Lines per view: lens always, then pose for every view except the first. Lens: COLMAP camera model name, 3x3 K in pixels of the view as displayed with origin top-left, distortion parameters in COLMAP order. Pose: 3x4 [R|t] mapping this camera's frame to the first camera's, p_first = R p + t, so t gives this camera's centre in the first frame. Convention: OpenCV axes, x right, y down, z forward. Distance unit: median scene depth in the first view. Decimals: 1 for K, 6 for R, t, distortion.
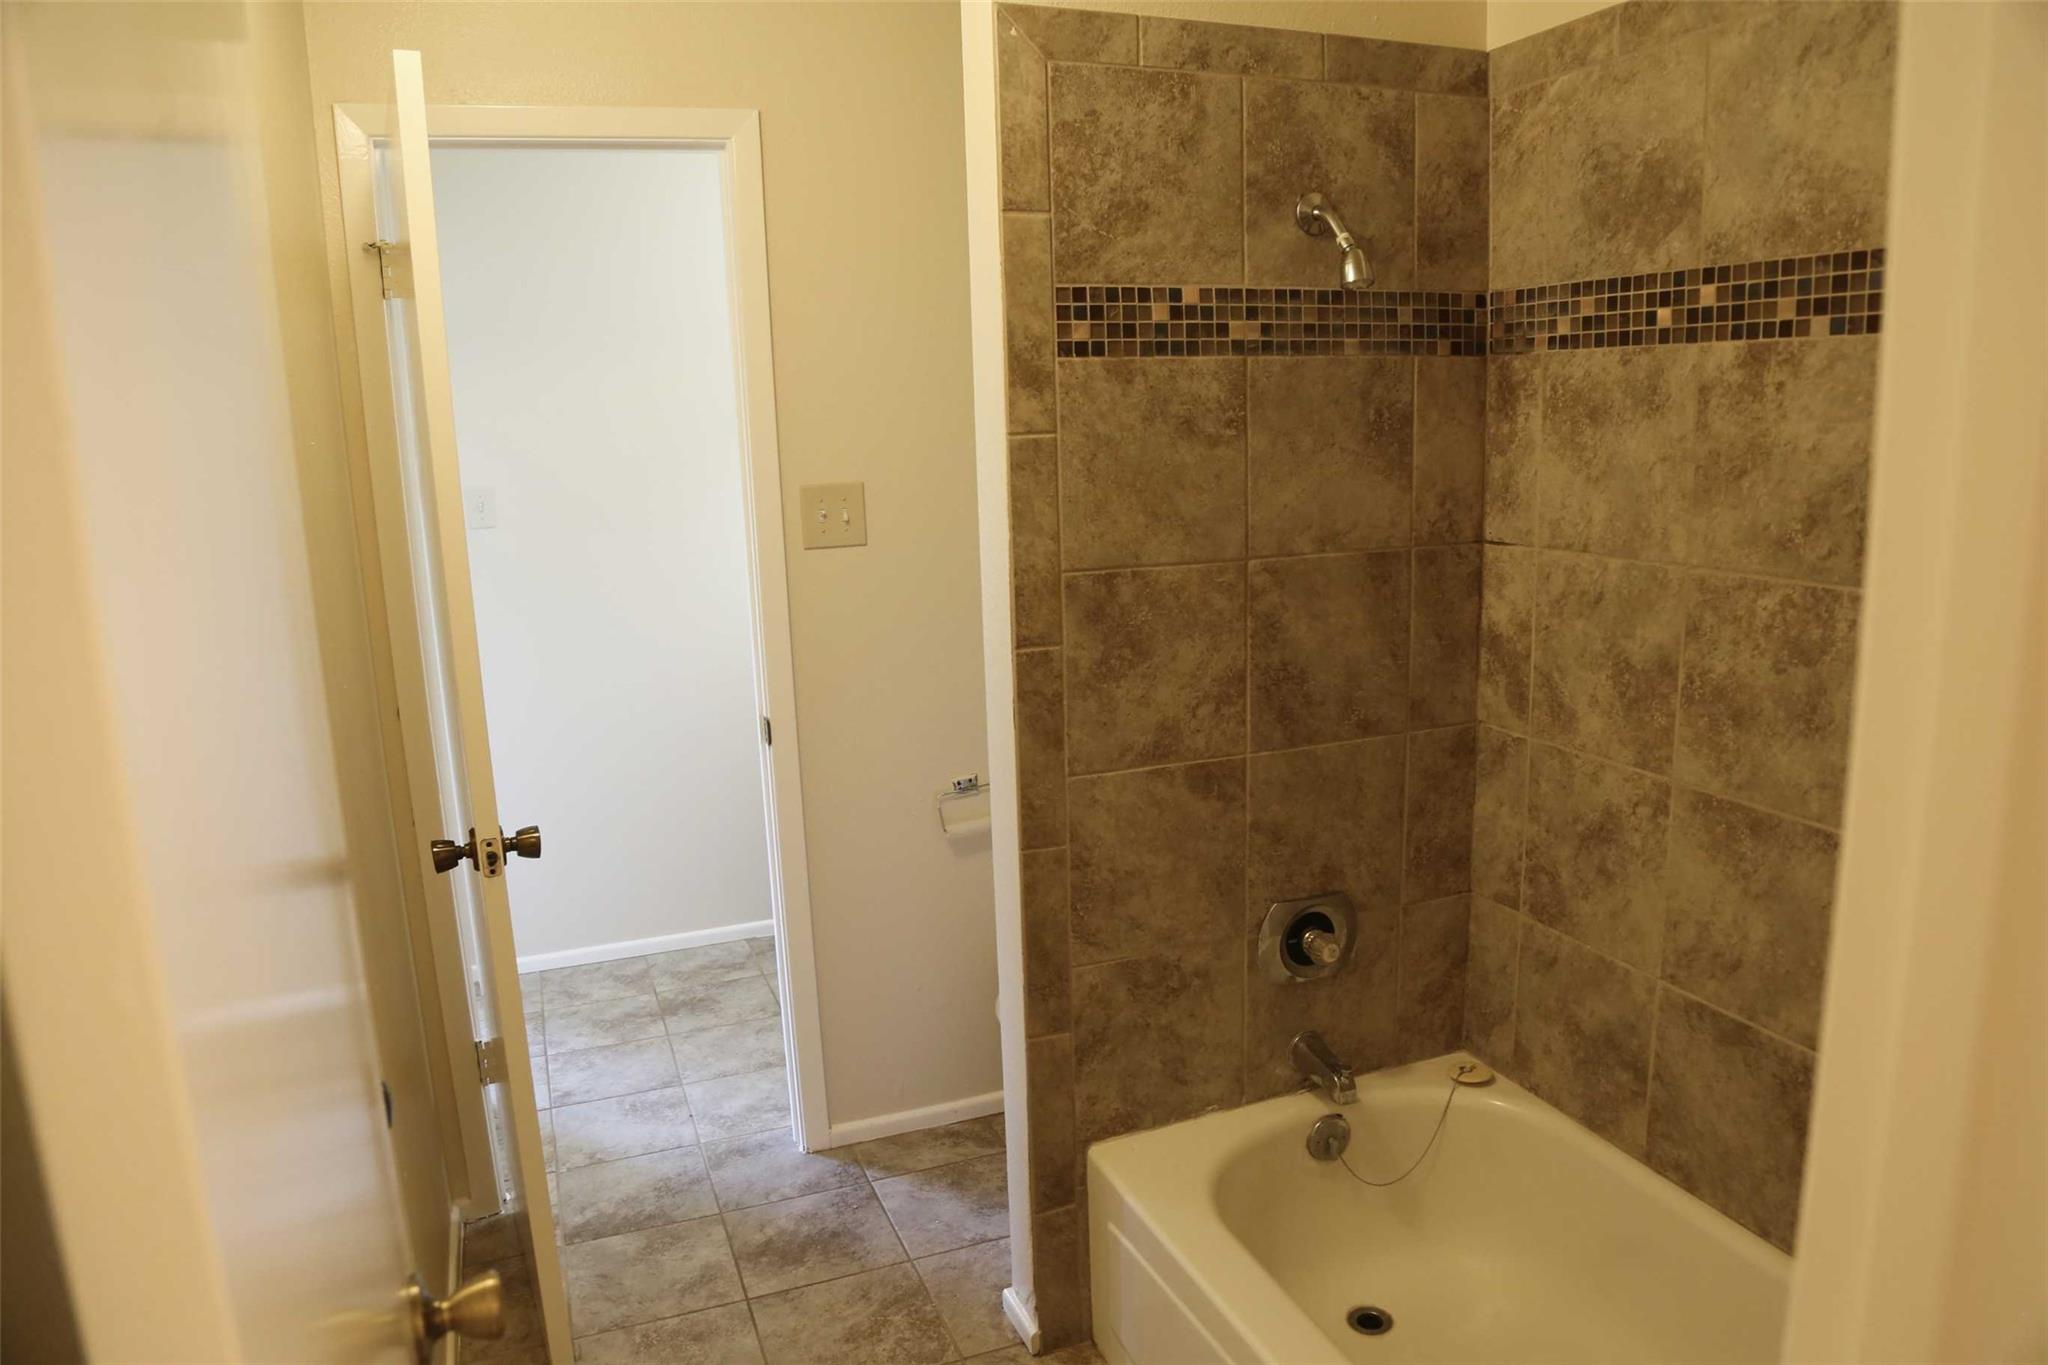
lens RADIAL K [[1394.7, 0, 1022.8], [0, 1394.7, 701.9], [0, 0, 1]] dist [-0.125093, 0.064987]
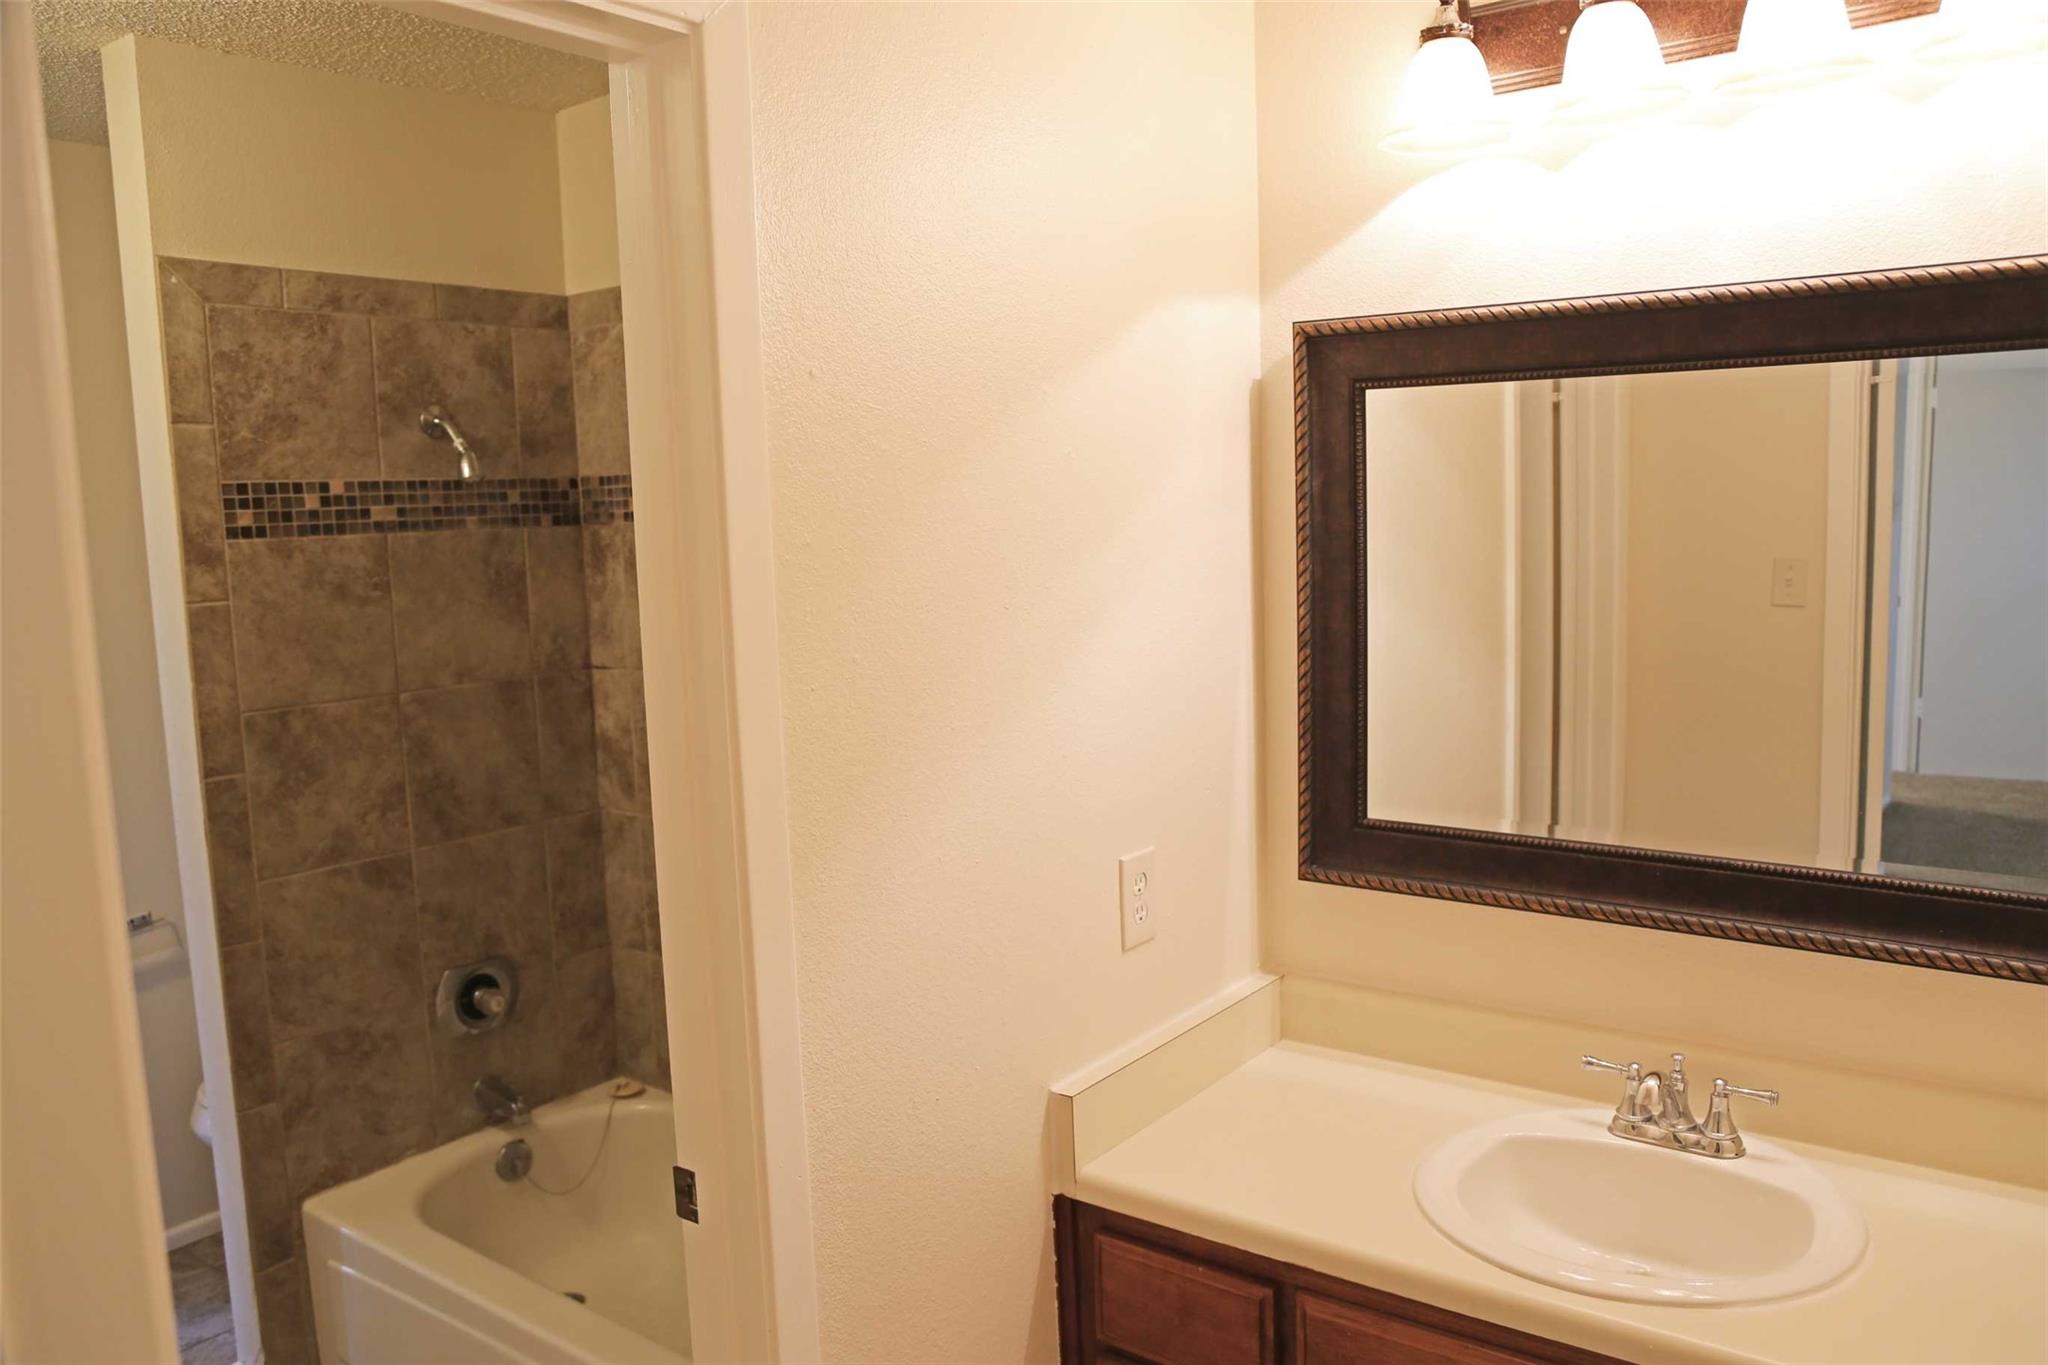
lens RADIAL K [[1526.6, 0, 1024.3], [0, 1526.6, 699.8], [0, 0, 1]] dist [-0.109412, 0.096516]
pose [[0.851414, -0.060777, 0.520961, -0.063443], [0.106750, 0.992553, -0.058669, 0.042835], [-0.513516, 0.105564, 0.851562, -0.439273]]
